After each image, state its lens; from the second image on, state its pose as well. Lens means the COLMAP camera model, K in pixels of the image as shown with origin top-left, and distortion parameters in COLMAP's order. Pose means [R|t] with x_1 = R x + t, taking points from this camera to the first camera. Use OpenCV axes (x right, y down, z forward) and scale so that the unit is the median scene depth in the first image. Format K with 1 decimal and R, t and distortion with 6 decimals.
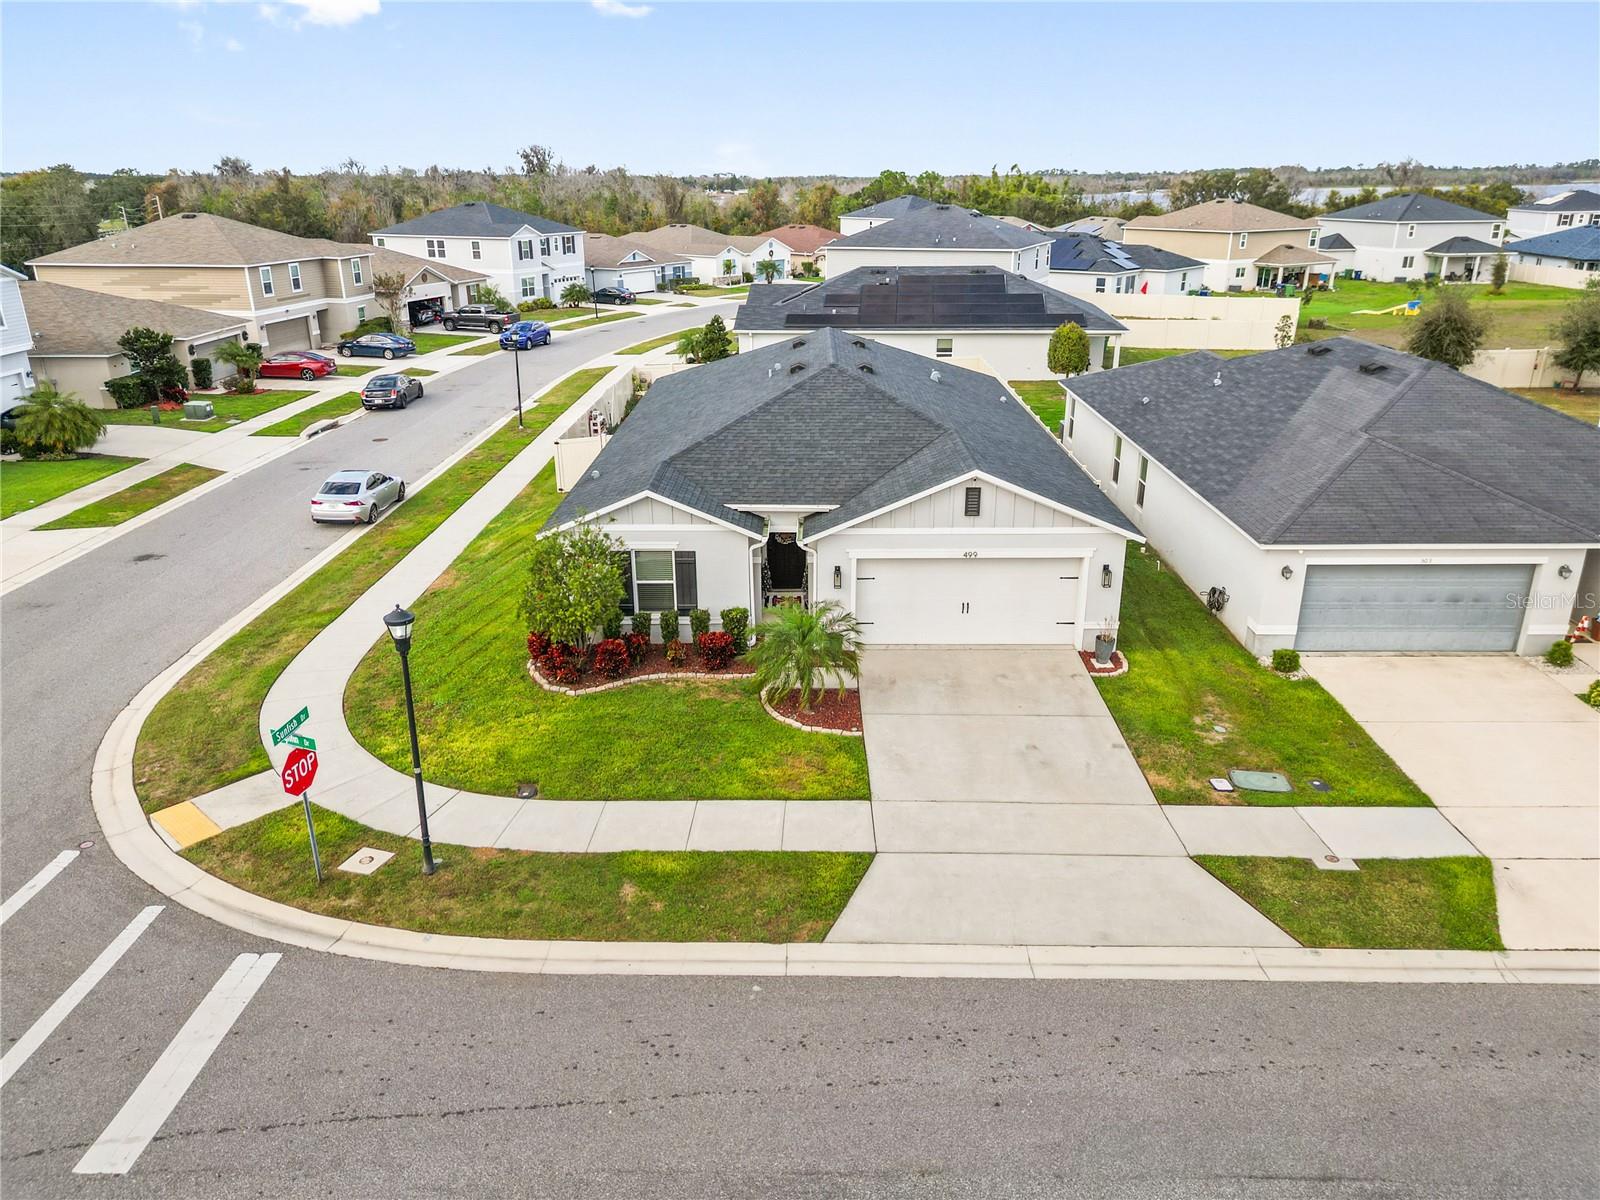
lens RADIAL K [[1129.0, 0, 795.8], [0, 1129.0, 587.7], [0, 0, 1]] dist [0.075441, -0.078390]
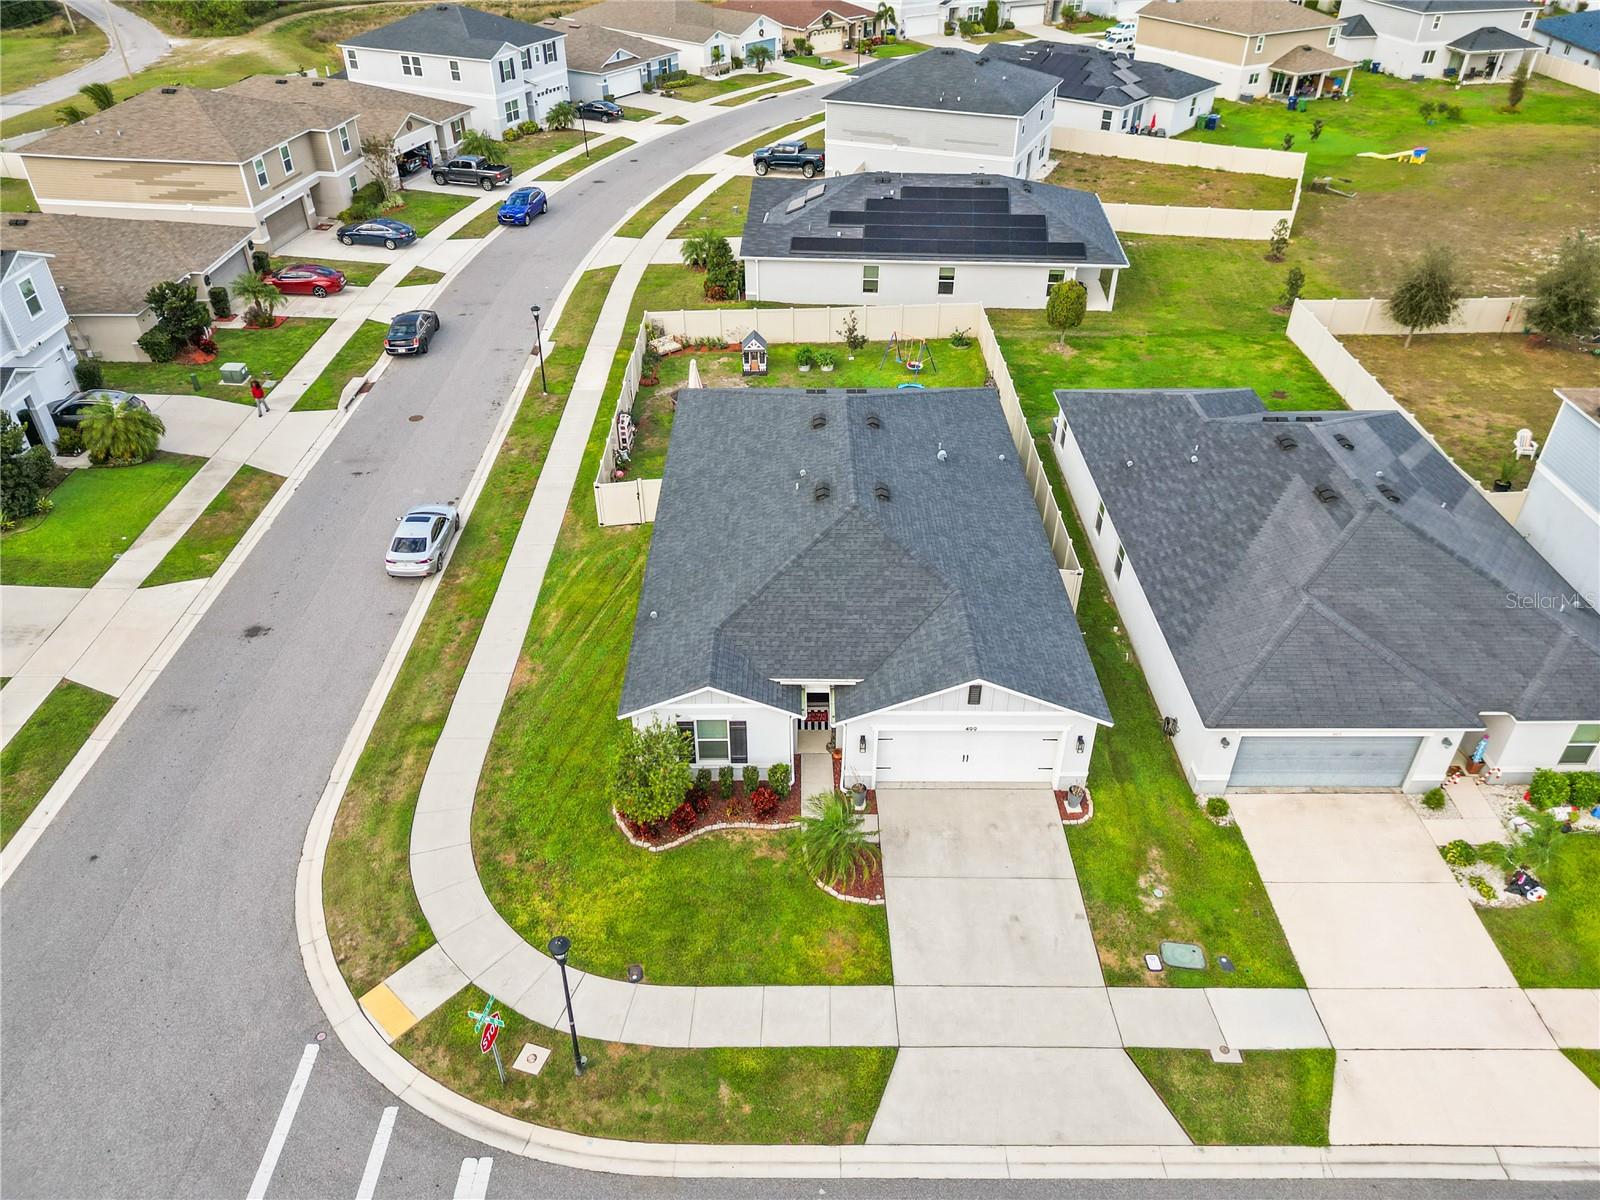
lens RADIAL K [[1129.0, 0, 795.8], [0, 1129.0, 587.7], [0, 0, 1]] dist [0.075441, -0.078390]
pose [[0.999867, -0.006250, 0.015052, -0.054835], [0.002152, 0.966088, 0.258203, -0.505225], [-0.016155, -0.258136, 0.965973, -0.149309]]
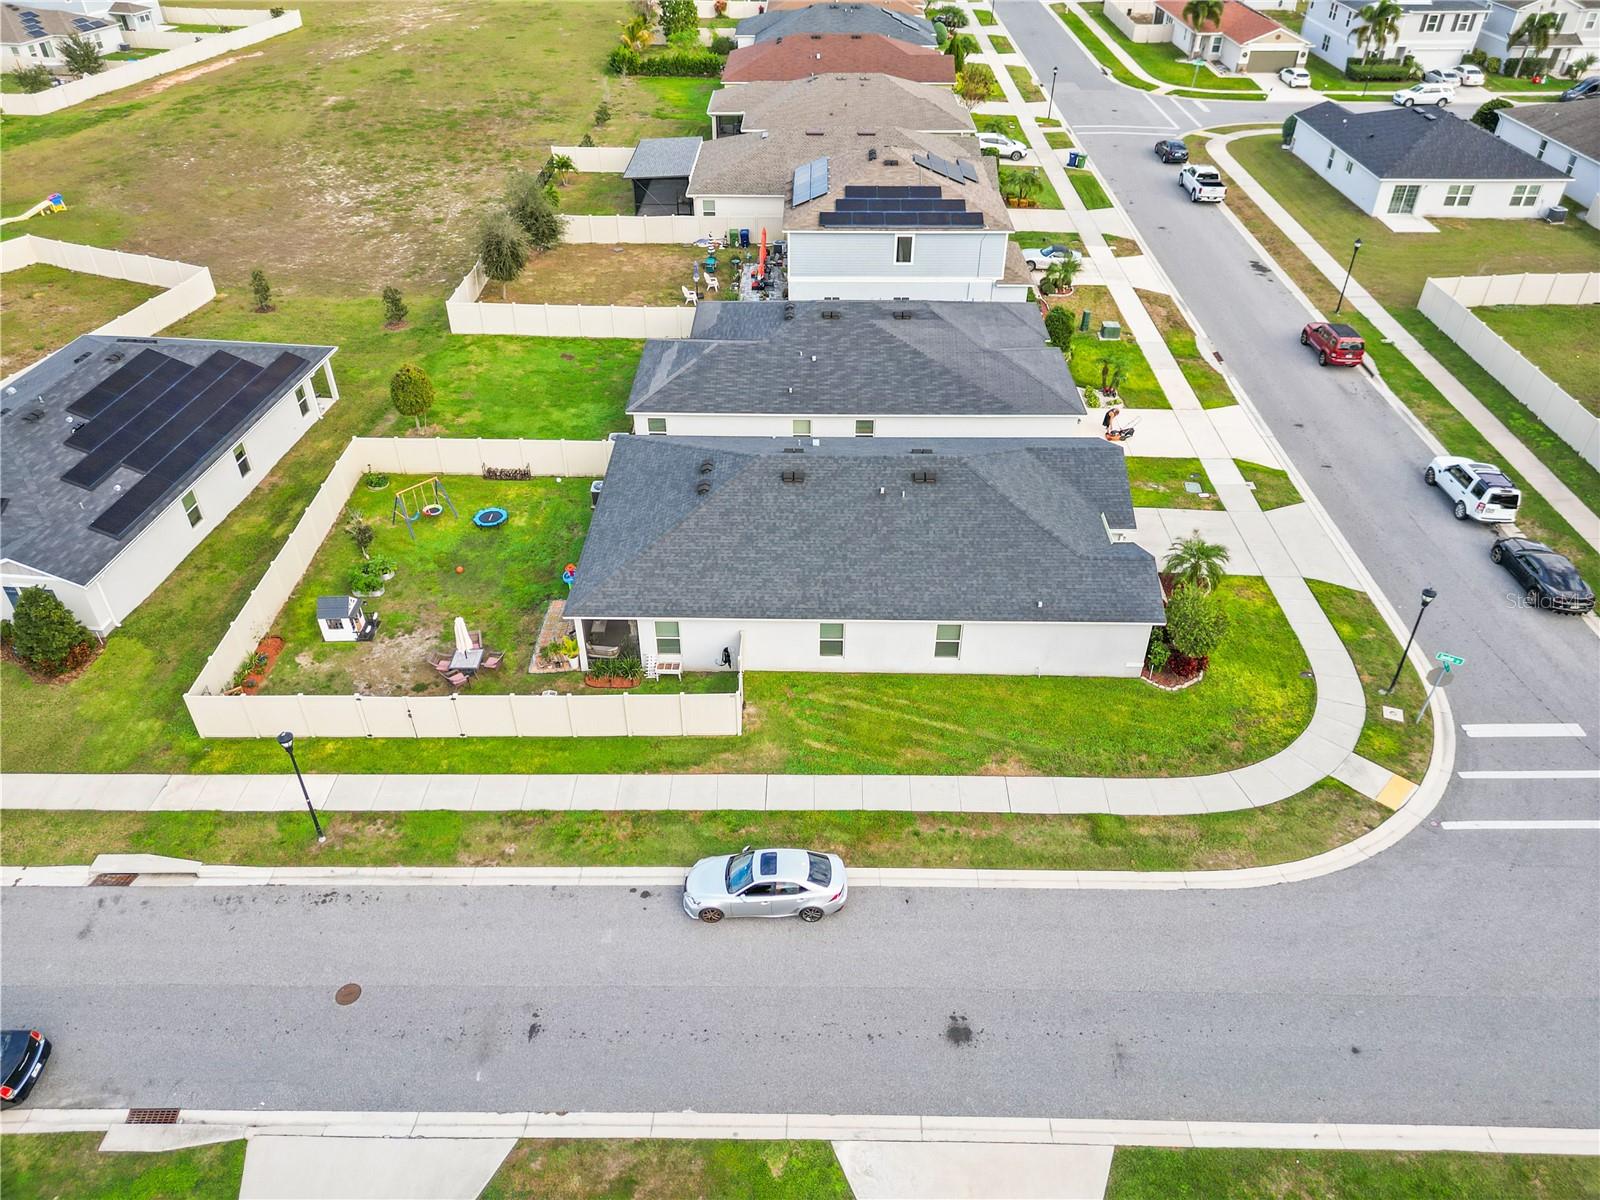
lens RADIAL K [[1129.0, 0, 795.8], [0, 1129.0, 587.7], [0, 0, 1]] dist [0.075441, -0.078390]
pose [[0.004700, -0.581679, 0.813405, -1.504016], [0.339791, 0.765944, 0.545776, -1.130054], [-0.940489, 0.273823, 0.201249, 1.173186]]
